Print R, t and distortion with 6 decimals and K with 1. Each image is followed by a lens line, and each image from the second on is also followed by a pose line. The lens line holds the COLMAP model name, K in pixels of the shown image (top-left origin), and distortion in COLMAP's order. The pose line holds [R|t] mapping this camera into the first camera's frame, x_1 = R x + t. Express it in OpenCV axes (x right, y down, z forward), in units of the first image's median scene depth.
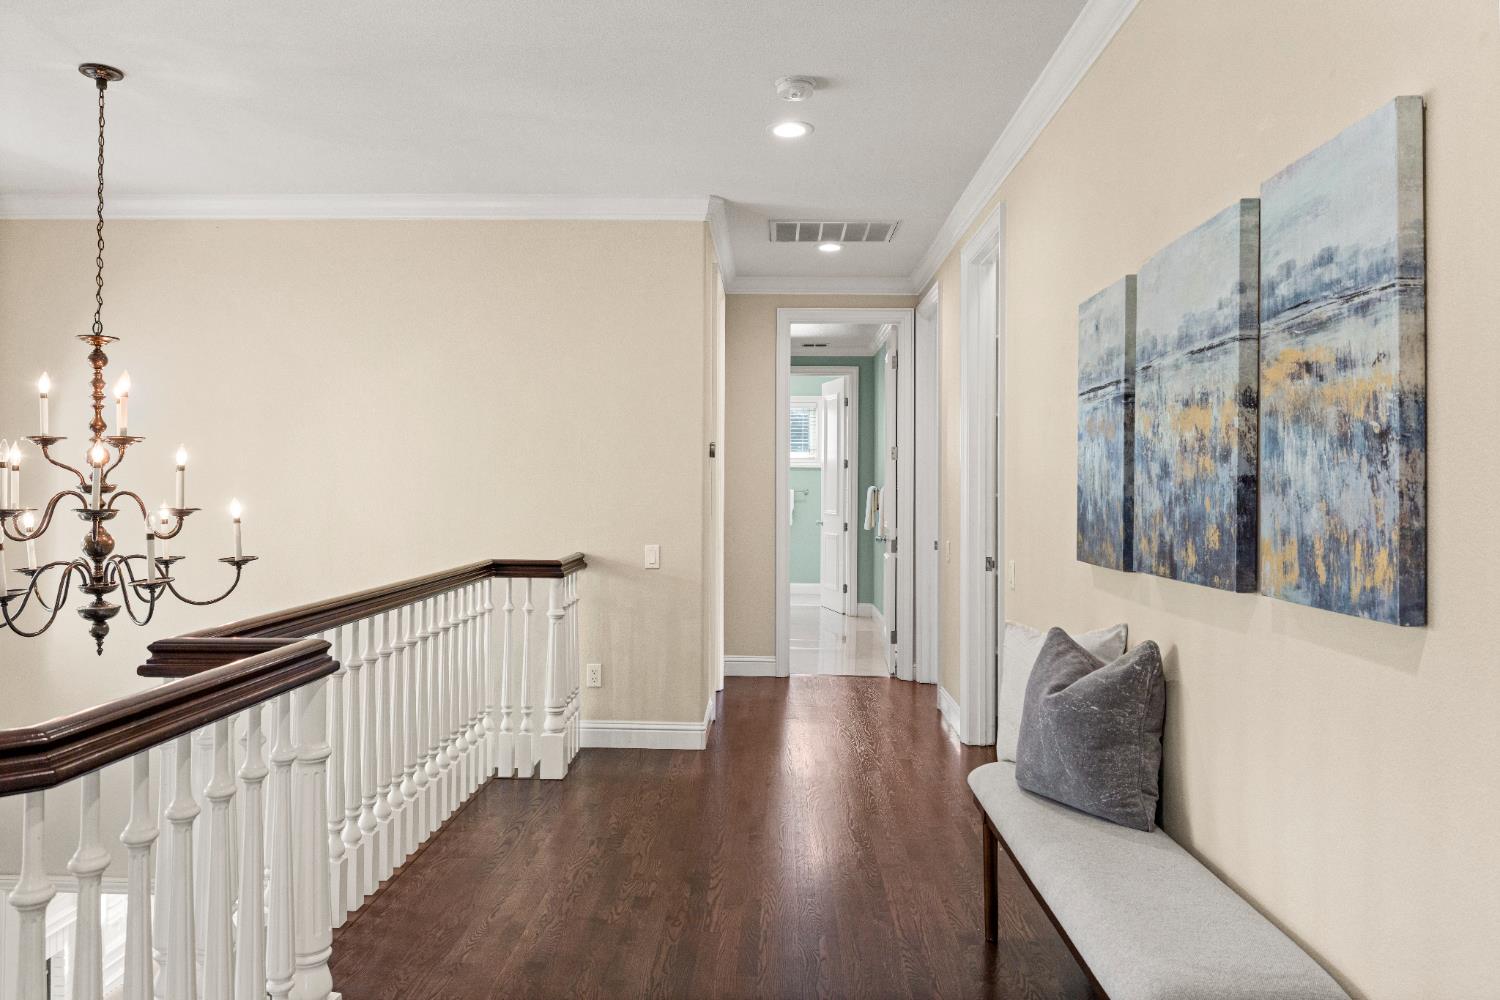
lens RADIAL K [[1045.9, 0, 729.1], [0, 1045.9, 473.3], [0, 0, 1]] dist [0.004025, 0.000994]
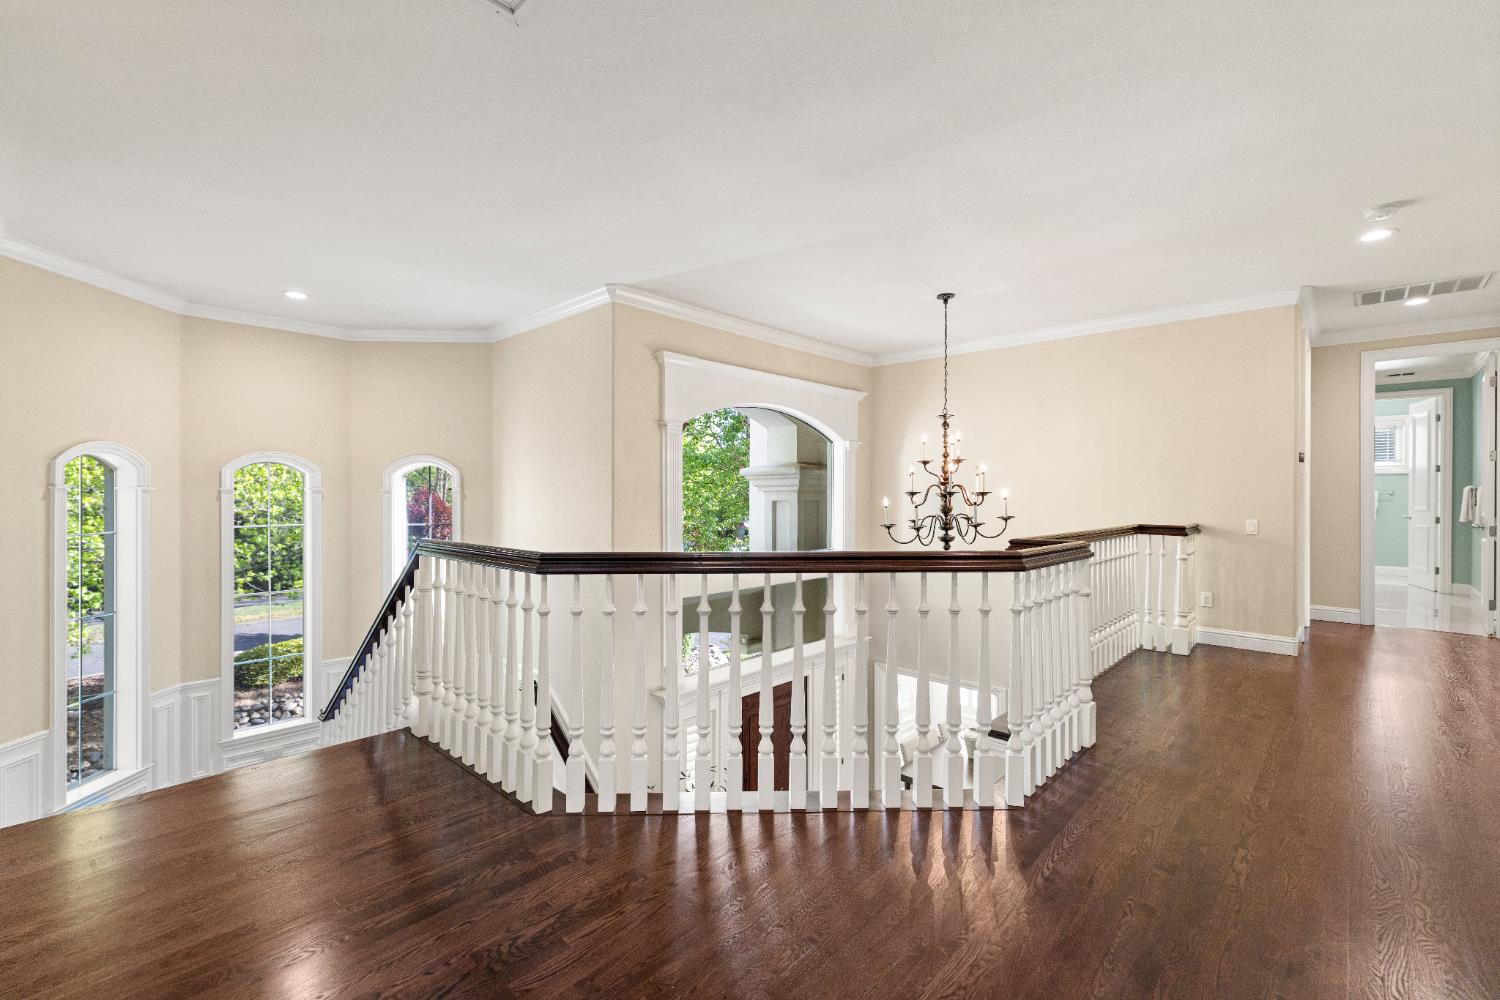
lens RADIAL K [[645.8, 0, 752.0], [0, 645.8, 497.1], [0, 0, 1]] dist [0.000831, 0.001593]
pose [[0.760617, -0.002191, -0.649197, -0.014505], [0.011354, 0.999886, 0.009928, 0.016894], [0.649102, -0.014923, 0.760555, -0.209372]]
